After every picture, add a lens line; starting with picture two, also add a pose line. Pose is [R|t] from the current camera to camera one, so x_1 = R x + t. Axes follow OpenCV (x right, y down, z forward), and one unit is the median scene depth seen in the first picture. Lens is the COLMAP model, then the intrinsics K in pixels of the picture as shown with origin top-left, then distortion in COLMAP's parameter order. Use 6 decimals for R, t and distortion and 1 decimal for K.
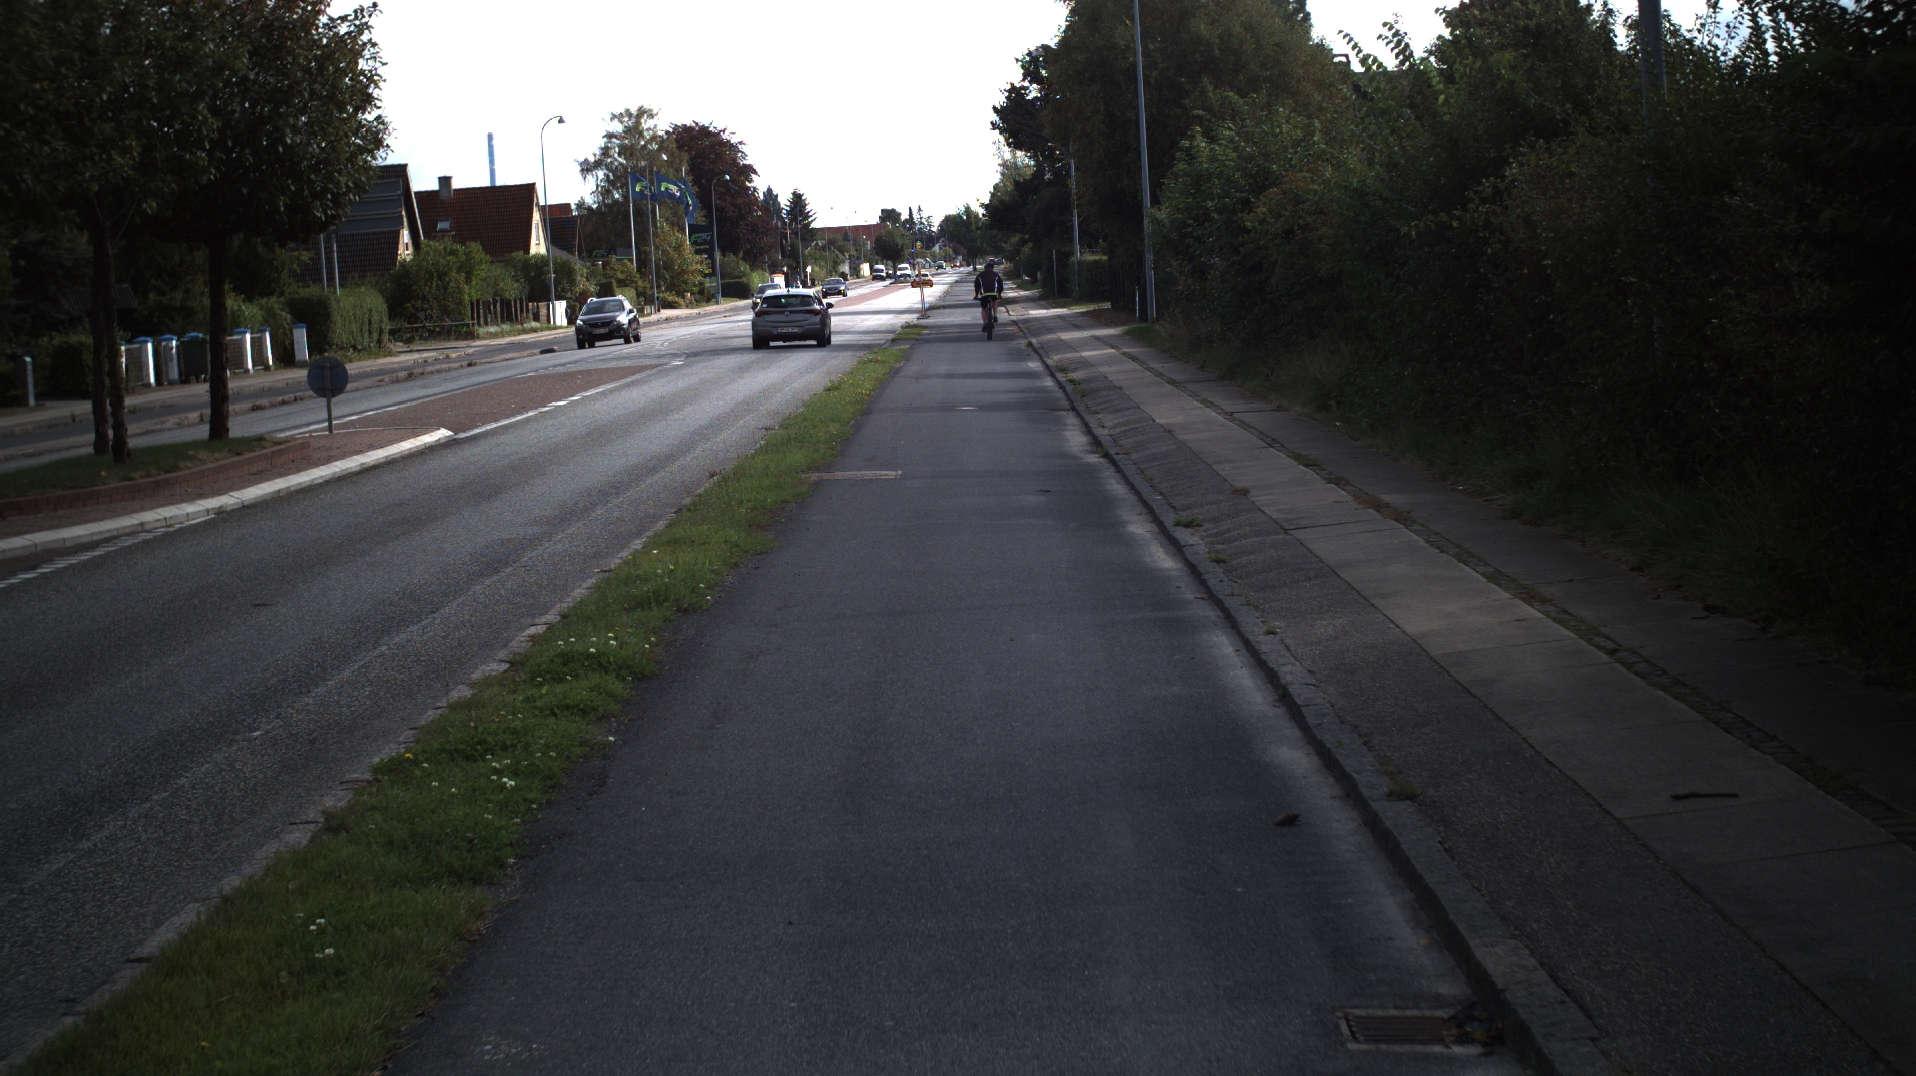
lens RADIAL K [[3529.9, 0, 958.0], [0, 3529.9, 538.0], [0, 0, 1]] dist [-0.264818, 0.248780]
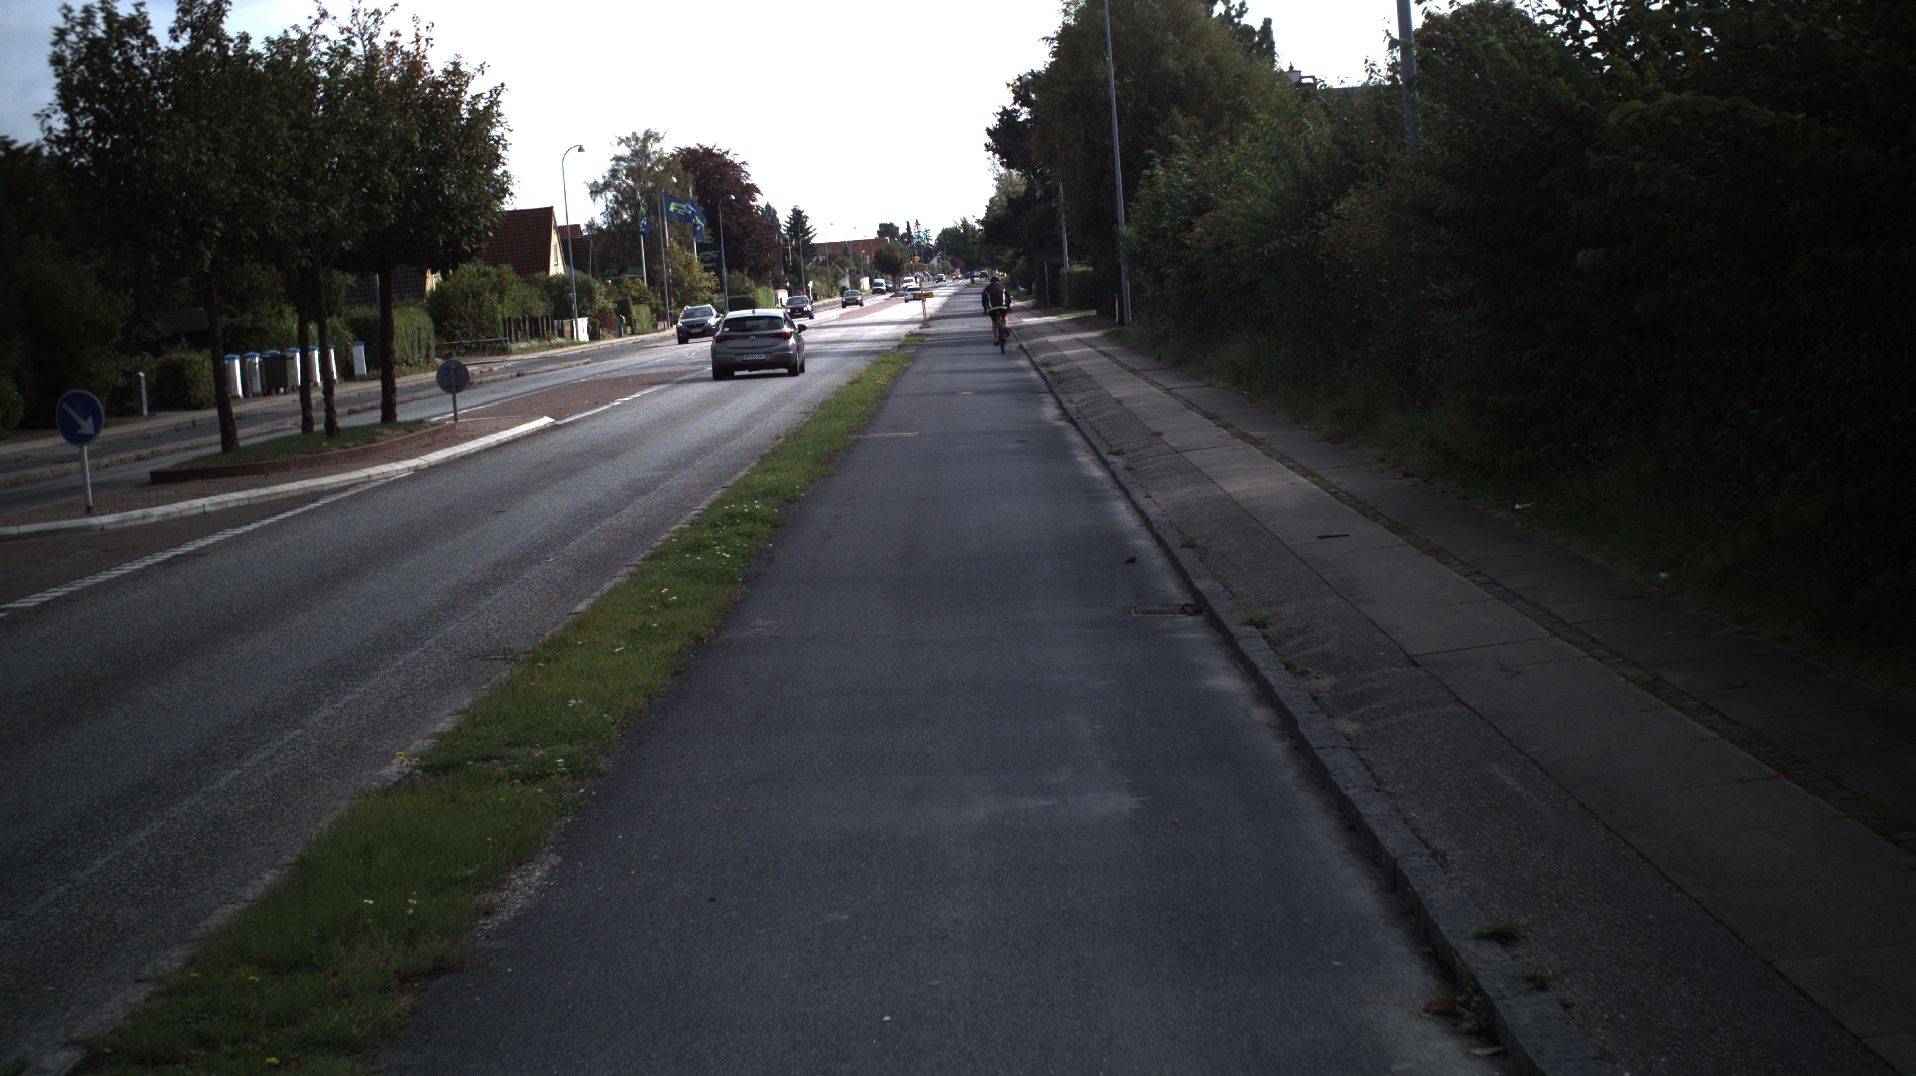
lens RADIAL K [[3529.9, 0, 958.0], [0, 3529.9, 538.0], [0, 0, 1]] dist [-0.264818, 0.248780]
pose [[0.999852, -0.017168, -0.000715, -0.000058], [0.017165, 0.999846, -0.003532, 0.005584], [0.000776, 0.003519, 0.999994, -0.073672]]
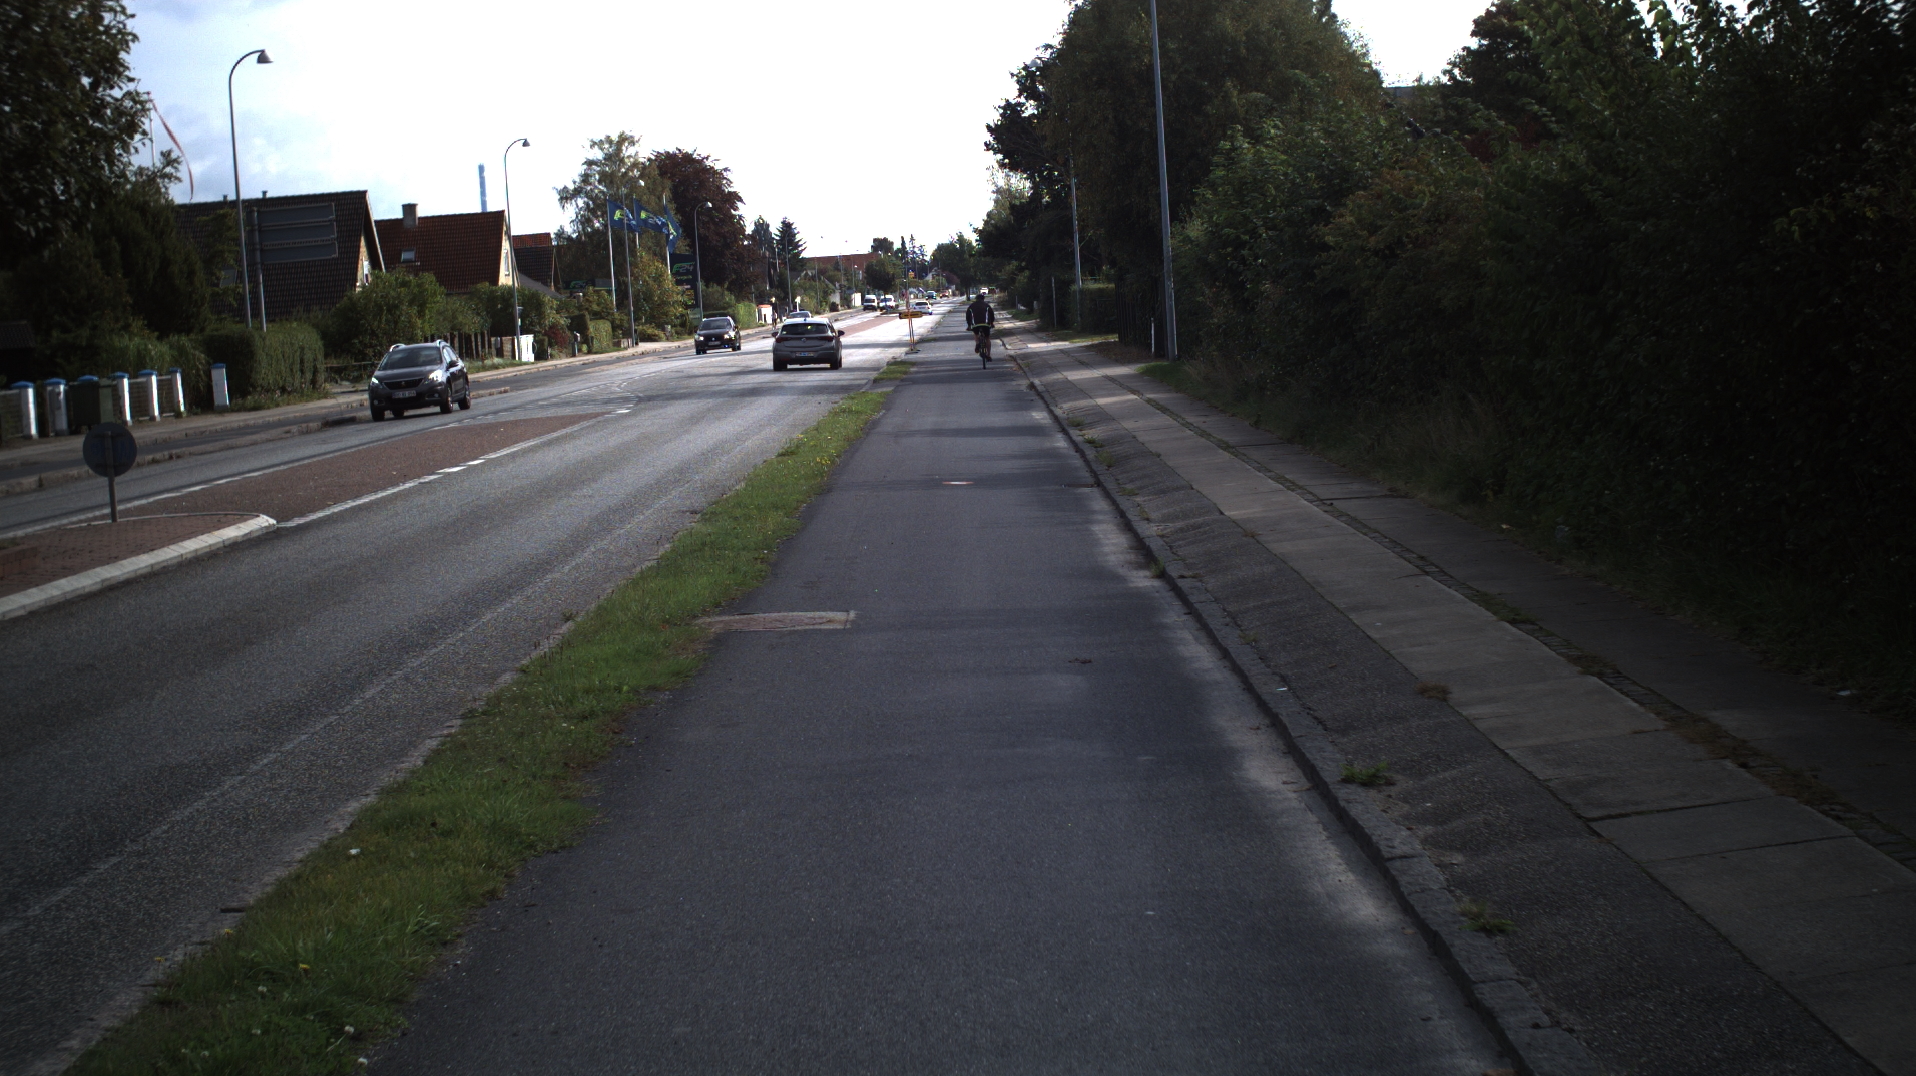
lens RADIAL K [[3529.9, 0, 958.0], [0, 3529.9, 538.0], [0, 0, 1]] dist [-0.264818, 0.248780]
pose [[0.999985, -0.005264, 0.001469, 0.000420], [0.005276, 0.999951, -0.008360, -0.005703], [-0.001424, 0.008368, 0.999964, 0.073457]]
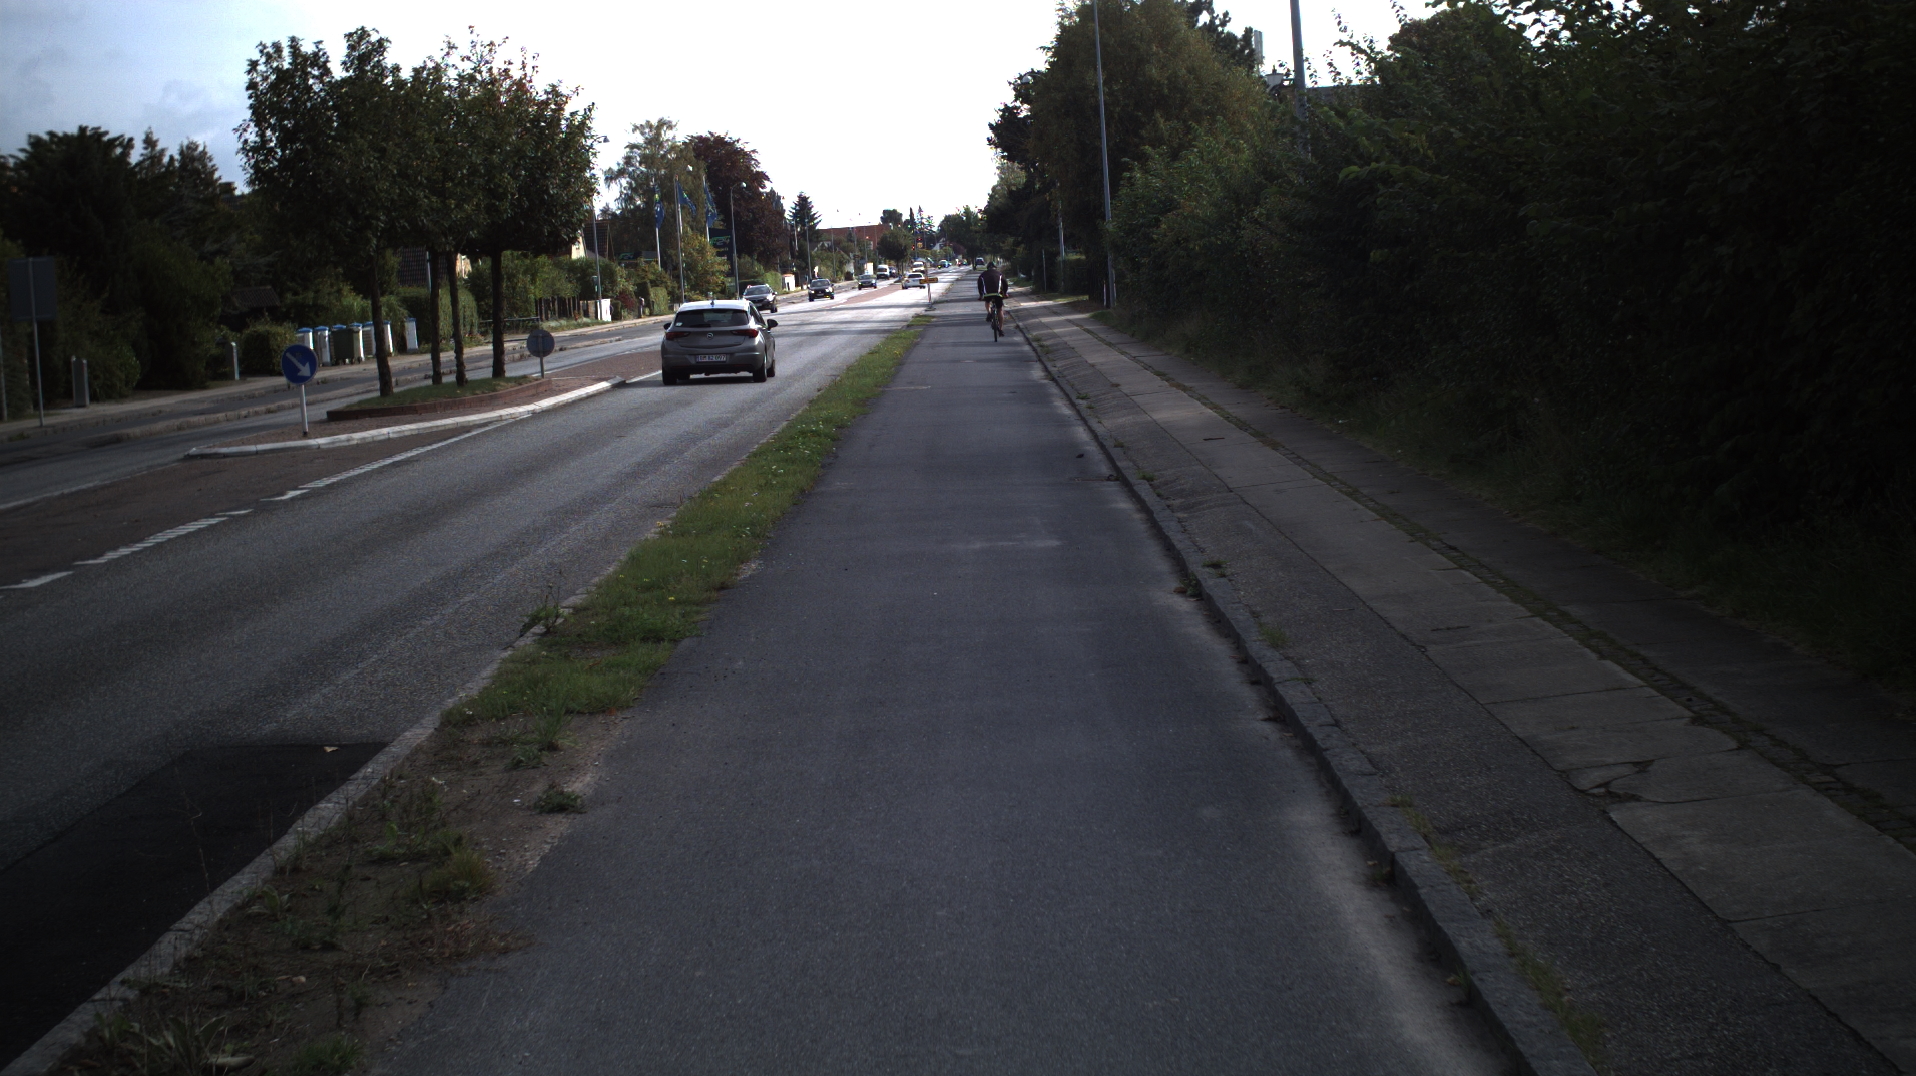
lens RADIAL K [[3529.9, 0, 958.0], [0, 3529.9, 538.0], [0, 0, 1]] dist [-0.264818, 0.248780]
pose [[0.999961, -0.008758, -0.000655, -0.000472], [0.008759, 0.999962, 0.000345, 0.011200], [0.000651, -0.000350, 1.000000, -0.147026]]
